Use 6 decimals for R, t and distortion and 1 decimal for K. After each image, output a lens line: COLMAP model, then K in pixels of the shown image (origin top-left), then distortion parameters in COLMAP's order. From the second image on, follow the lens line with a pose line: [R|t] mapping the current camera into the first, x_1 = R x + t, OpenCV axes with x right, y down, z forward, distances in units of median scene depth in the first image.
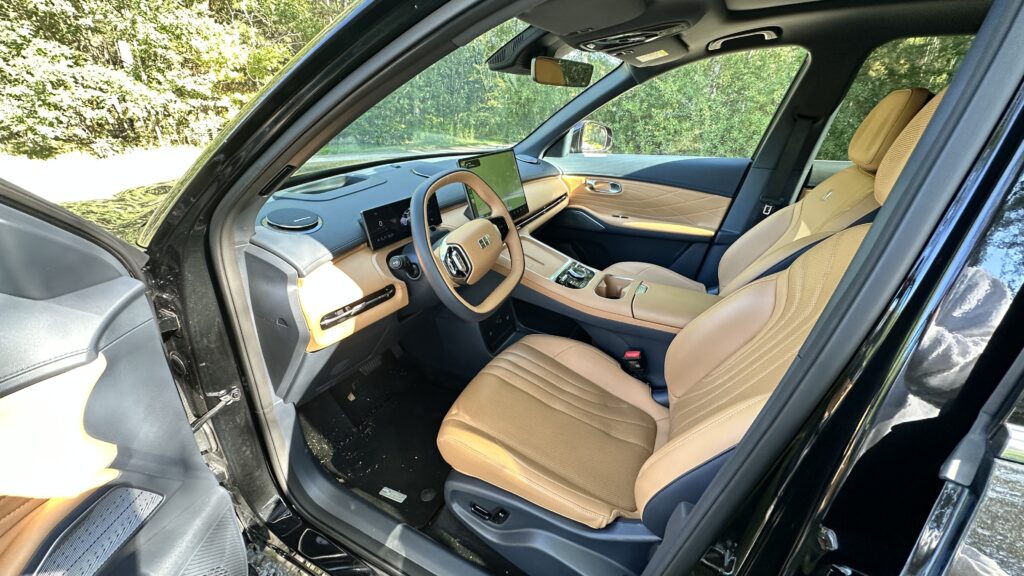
lens RADIAL K [[406.2, 0, 512.0], [0, 406.2, 288.0], [0, 0, 1]] dist [-0.002412, -0.000347]
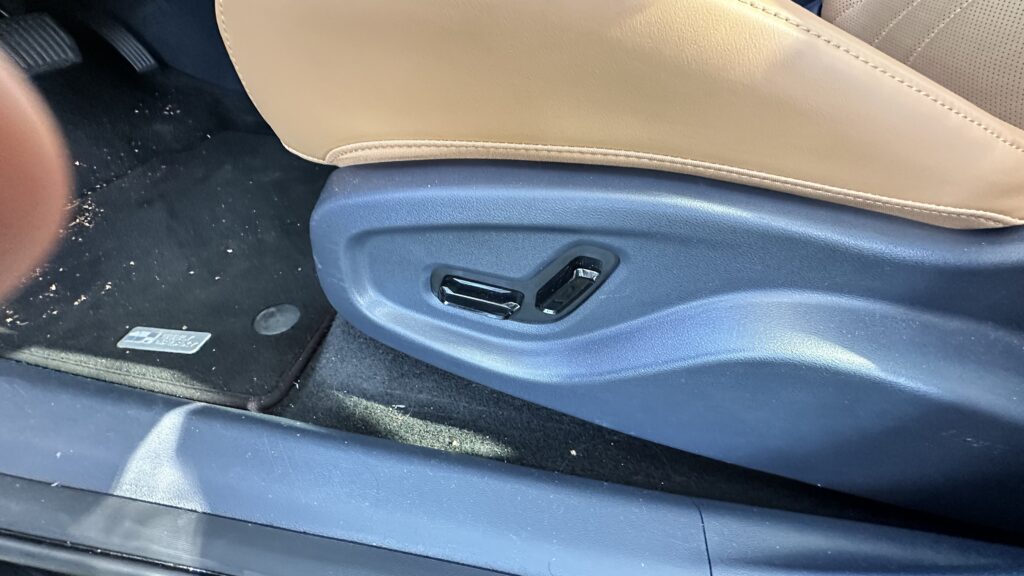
lens RADIAL K [[406.2, 0, 512.0], [0, 406.2, 288.0], [0, 0, 1]] dist [-0.002412, -0.000347]
pose [[0.946073, -0.171598, 0.274774, -0.097690], [0.069568, 0.936014, 0.345019, 0.349403], [-0.316397, -0.307297, 0.897475, 0.579644]]
